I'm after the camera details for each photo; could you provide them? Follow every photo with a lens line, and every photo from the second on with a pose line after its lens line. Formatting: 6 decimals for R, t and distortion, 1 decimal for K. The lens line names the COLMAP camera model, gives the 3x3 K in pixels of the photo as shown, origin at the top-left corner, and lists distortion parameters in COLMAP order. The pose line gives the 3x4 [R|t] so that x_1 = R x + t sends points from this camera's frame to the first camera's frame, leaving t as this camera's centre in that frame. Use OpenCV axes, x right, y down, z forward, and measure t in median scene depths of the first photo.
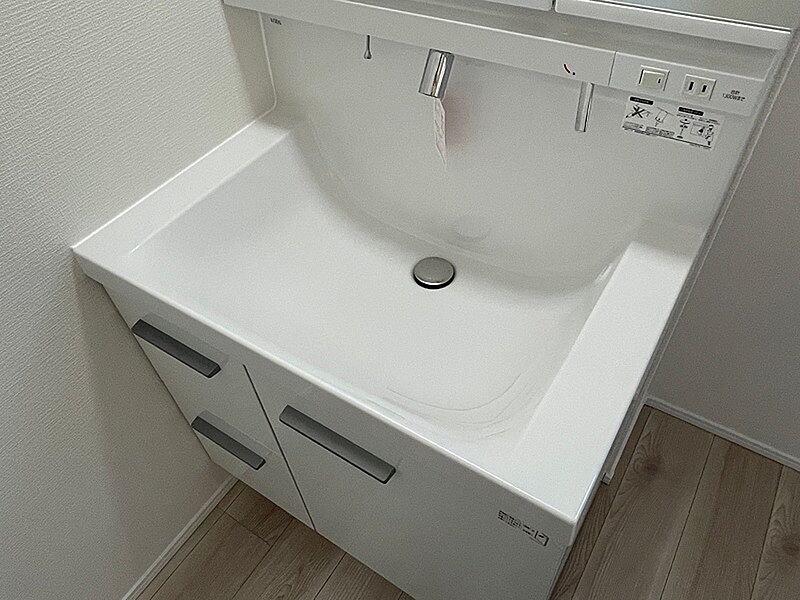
lens RADIAL K [[583.4, 0, 396.3], [0, 583.4, 300.5], [0, 0, 1]] dist [0.000985, -0.001173]
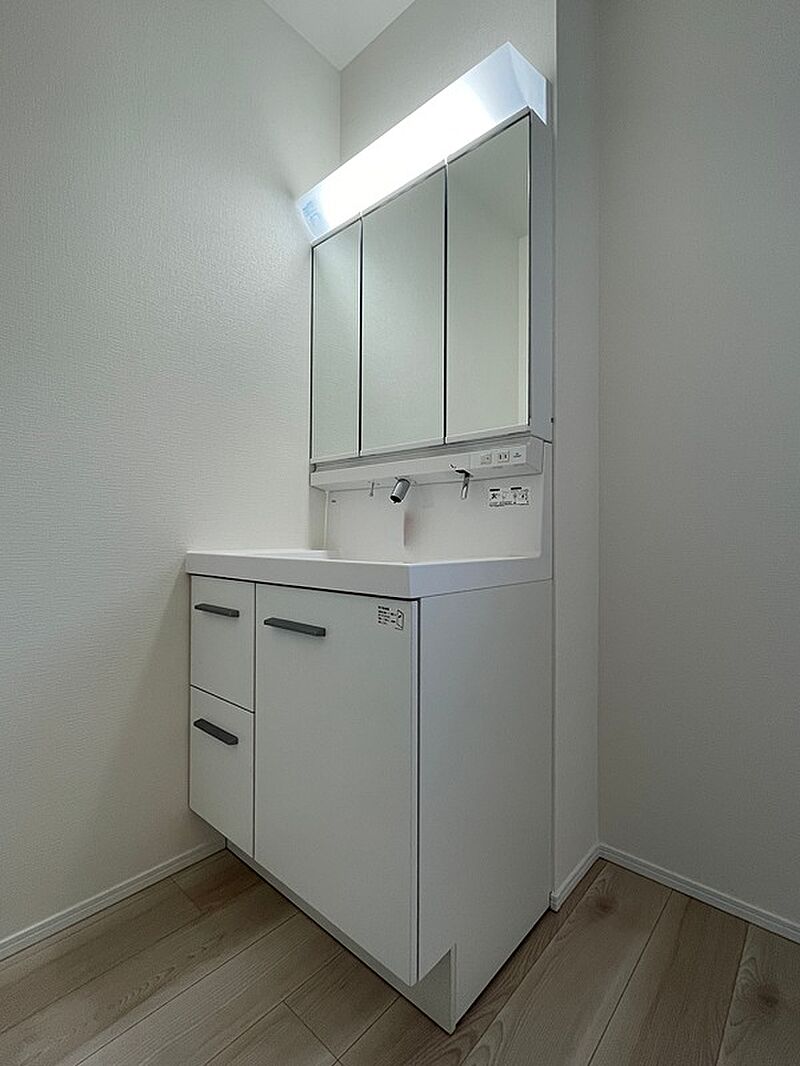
lens RADIAL K [[491.8, 0, 404.3], [0, 491.8, 531.1], [0, 0, 1]] dist [-0.000272, -0.000142]
pose [[0.987036, 0.069677, -0.144586, 0.313496], [-0.153868, 0.667069, -0.728933, 0.869796], [0.045659, 0.741731, 0.669142, -0.027772]]
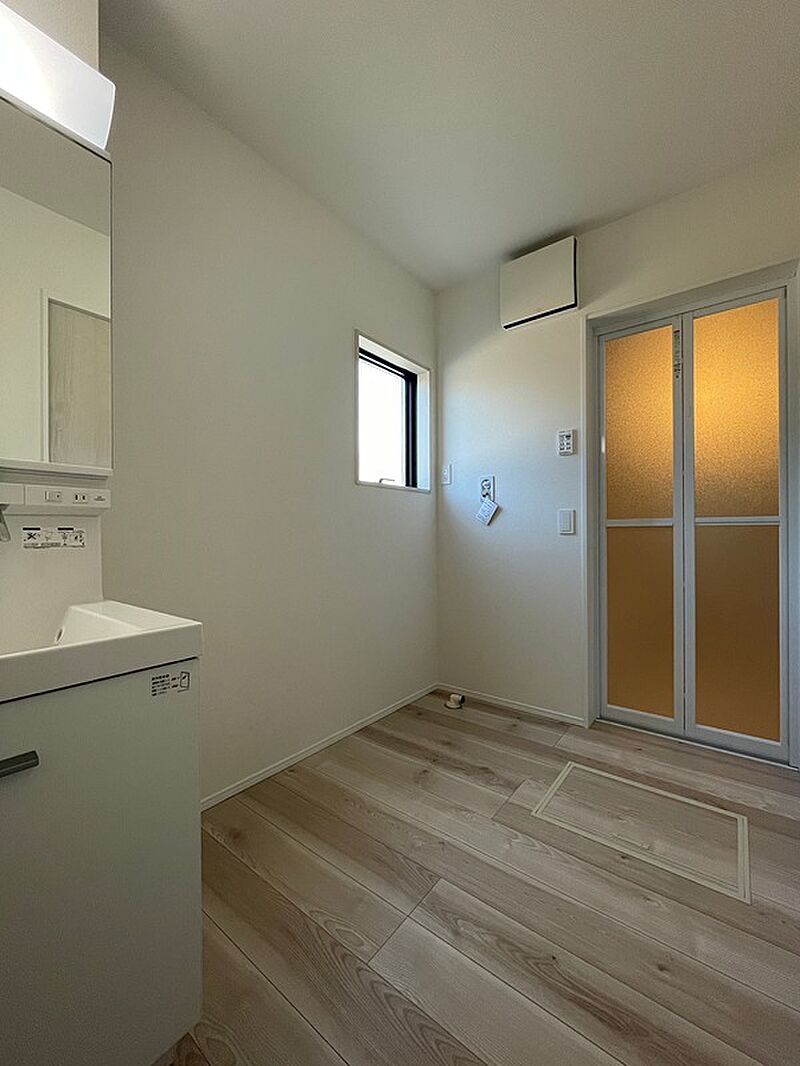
lens RADIAL K [[429.6, 0, 399.6], [0, 429.6, 533.3], [0, 0, 1]] dist [0.000548, -0.000439]
pose [[0.077595, 0.064750, 0.994880, -0.629189], [0.733734, 0.671895, -0.100957, 0.491881], [-0.674992, 0.737811, 0.004627, 0.239436]]
